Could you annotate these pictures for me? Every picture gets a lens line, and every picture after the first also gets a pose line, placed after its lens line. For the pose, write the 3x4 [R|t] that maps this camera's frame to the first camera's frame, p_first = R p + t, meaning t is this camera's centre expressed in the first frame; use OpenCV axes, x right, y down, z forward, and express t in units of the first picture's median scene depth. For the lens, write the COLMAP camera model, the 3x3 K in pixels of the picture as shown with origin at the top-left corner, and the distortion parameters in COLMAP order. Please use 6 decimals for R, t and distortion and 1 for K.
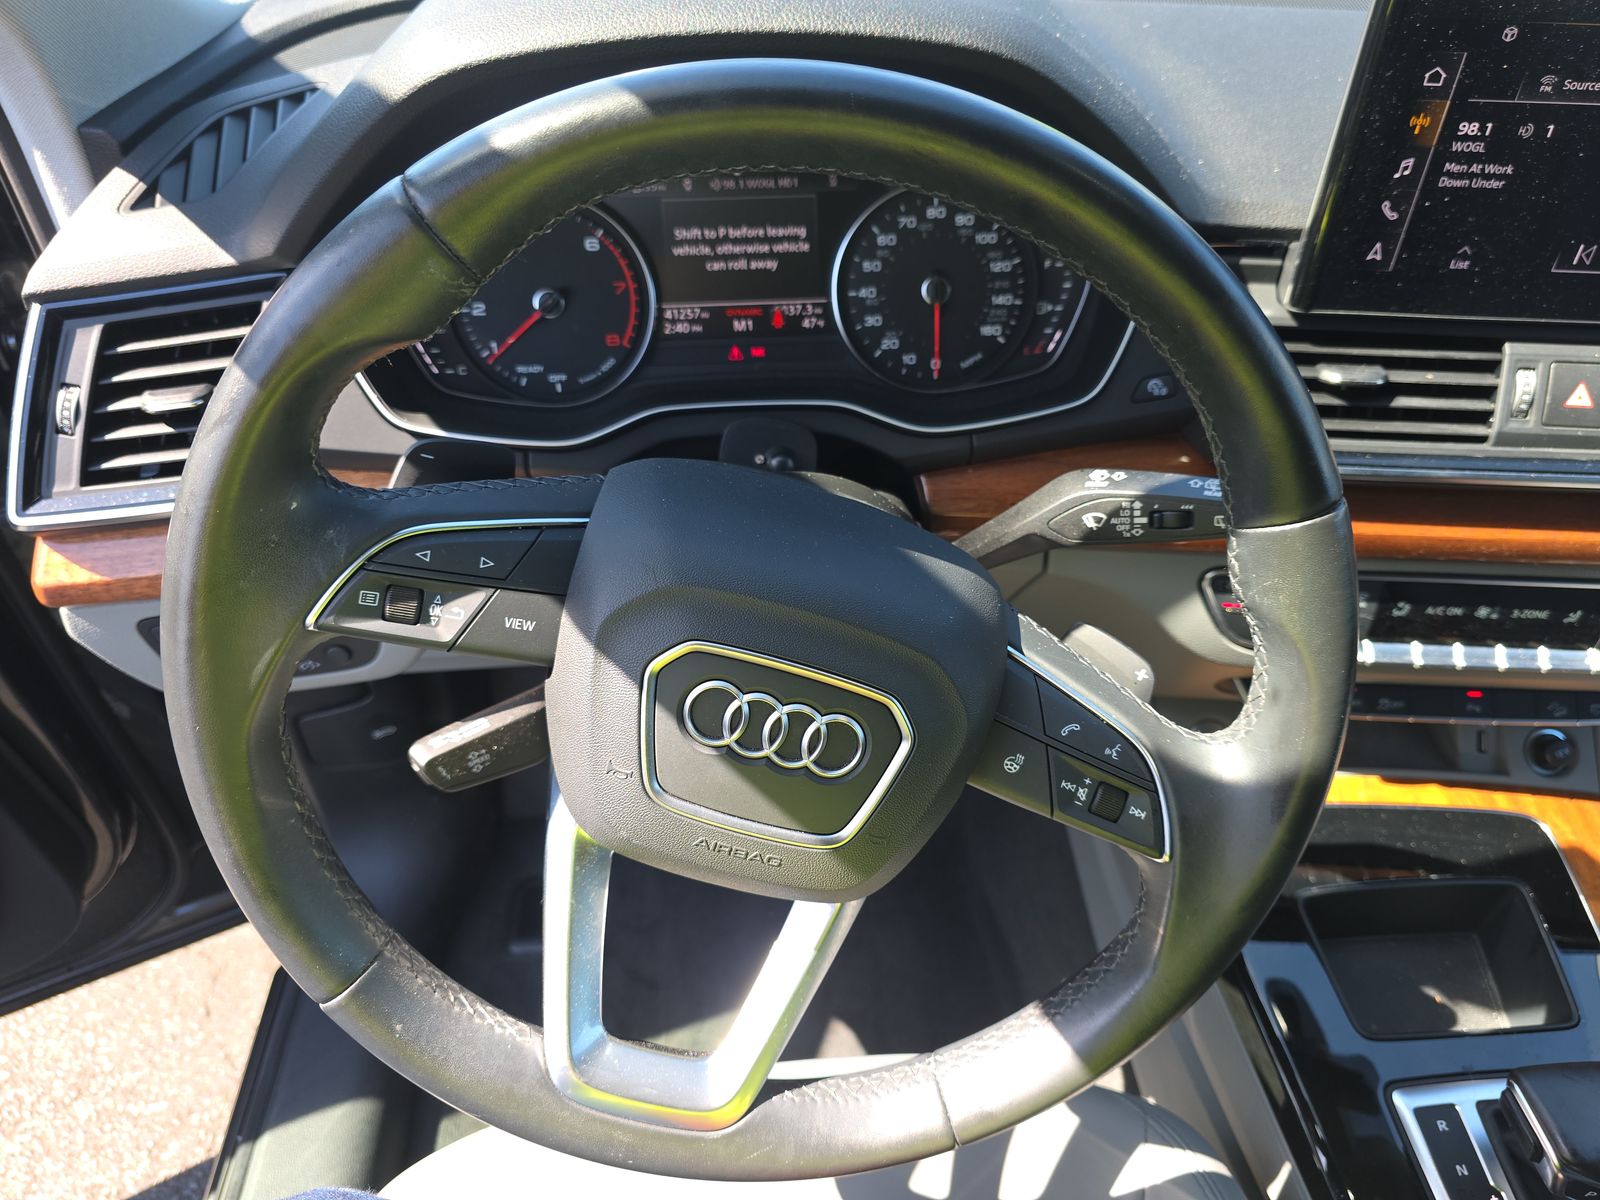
lens RADIAL K [[1083.2, 0, 810.0], [0, 1083.2, 606.2], [0, 0, 1]] dist [0.029977, -0.030895]
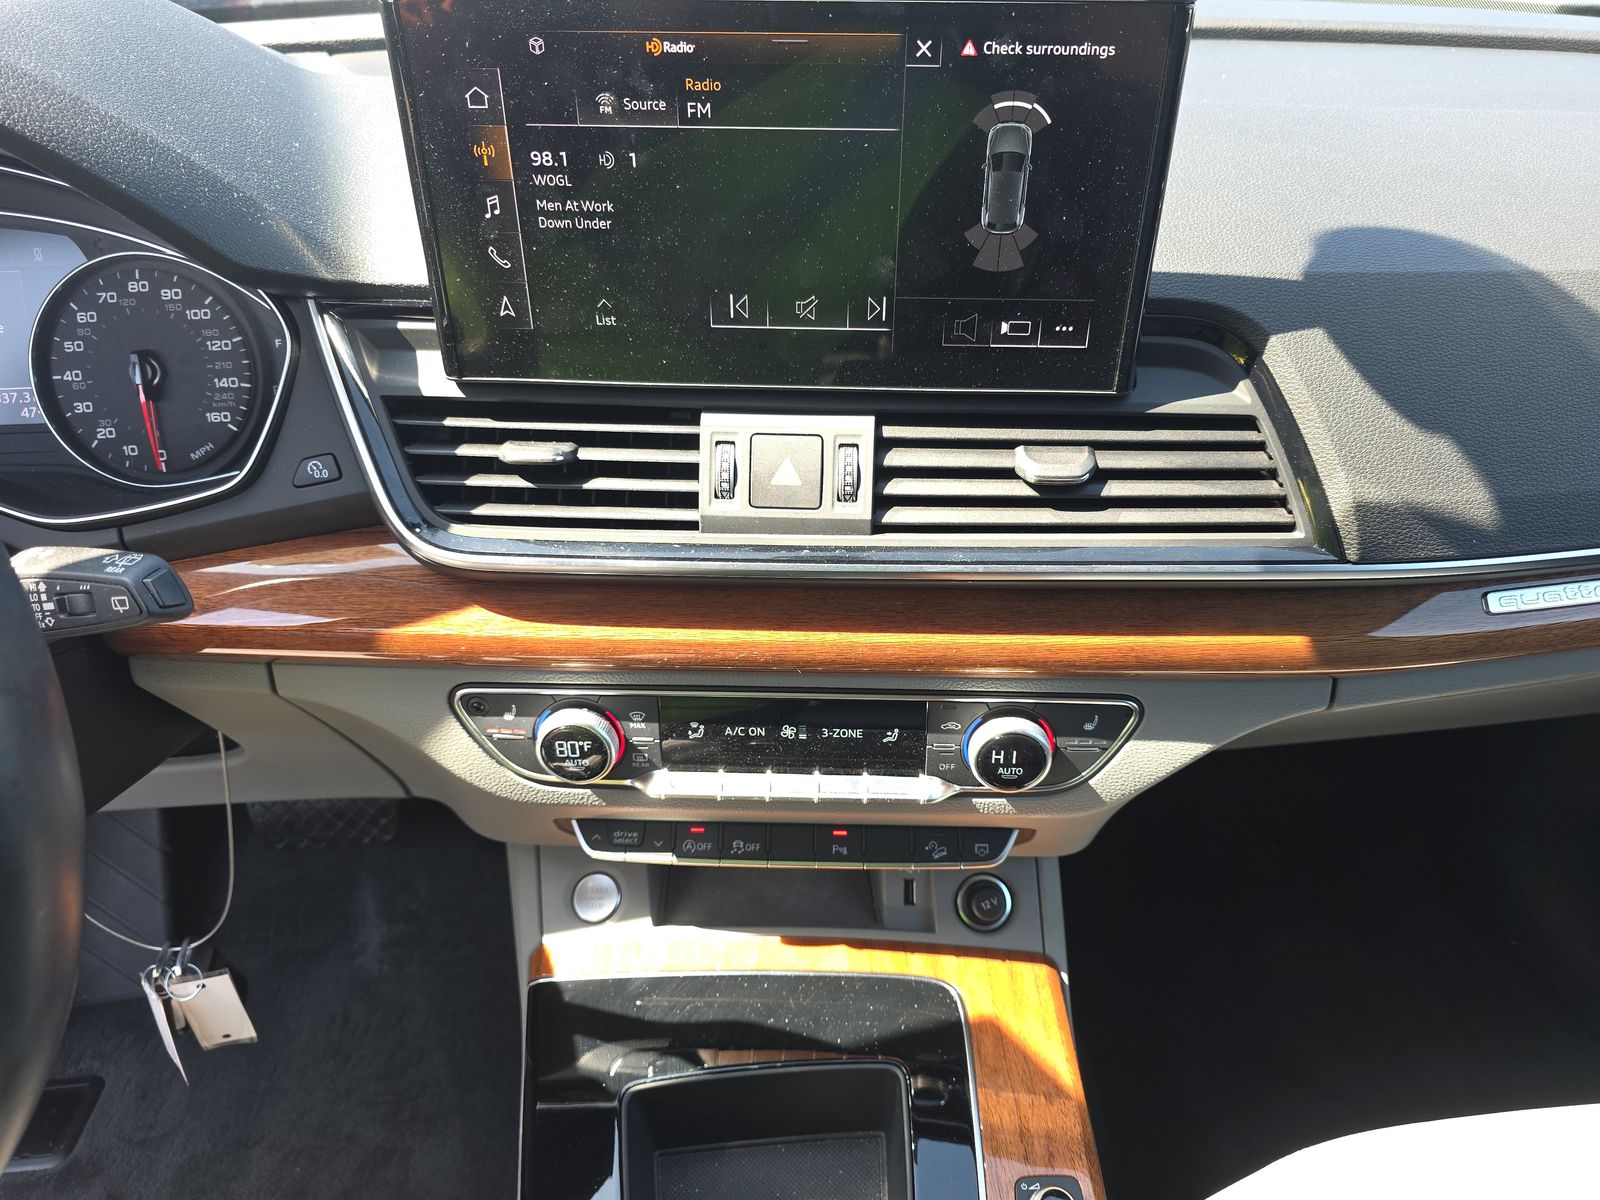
lens RADIAL K [[1083.2, 0, 690.4], [0, 1083.2, 598.4], [0, 0, 1]] dist [0.029977, -0.030895]
pose [[0.999836, -0.012303, 0.013289, 0.536159], [0.014182, 0.988262, -0.152112, 0.029513], [-0.011261, 0.152275, 0.988274, 0.152253]]
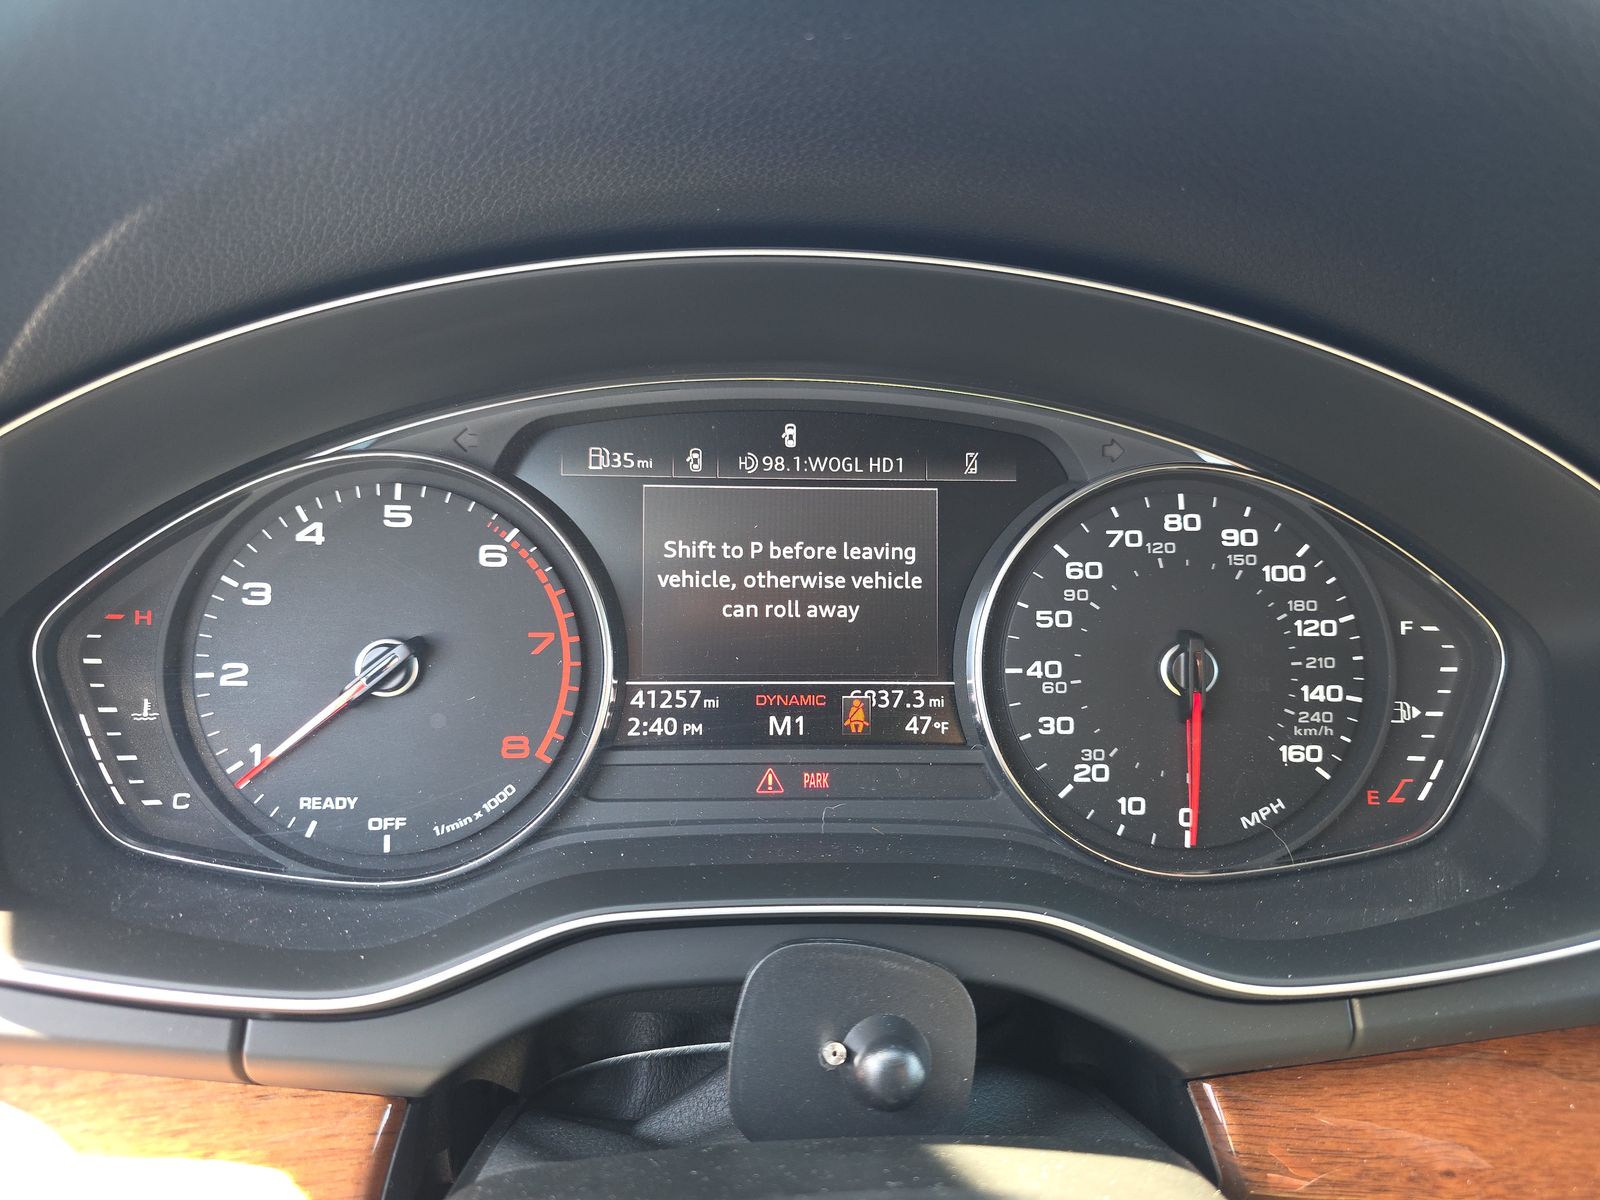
lens RADIAL K [[1083.2, 0, 801.1], [0, 1083.2, 602.5], [0, 0, 1]] dist [0.029977, -0.030895]
pose [[0.999368, 0.034323, 0.009264, -0.063287], [-0.028481, 0.928906, -0.369219, -0.131665], [-0.021279, 0.368722, 0.929296, 0.532317]]
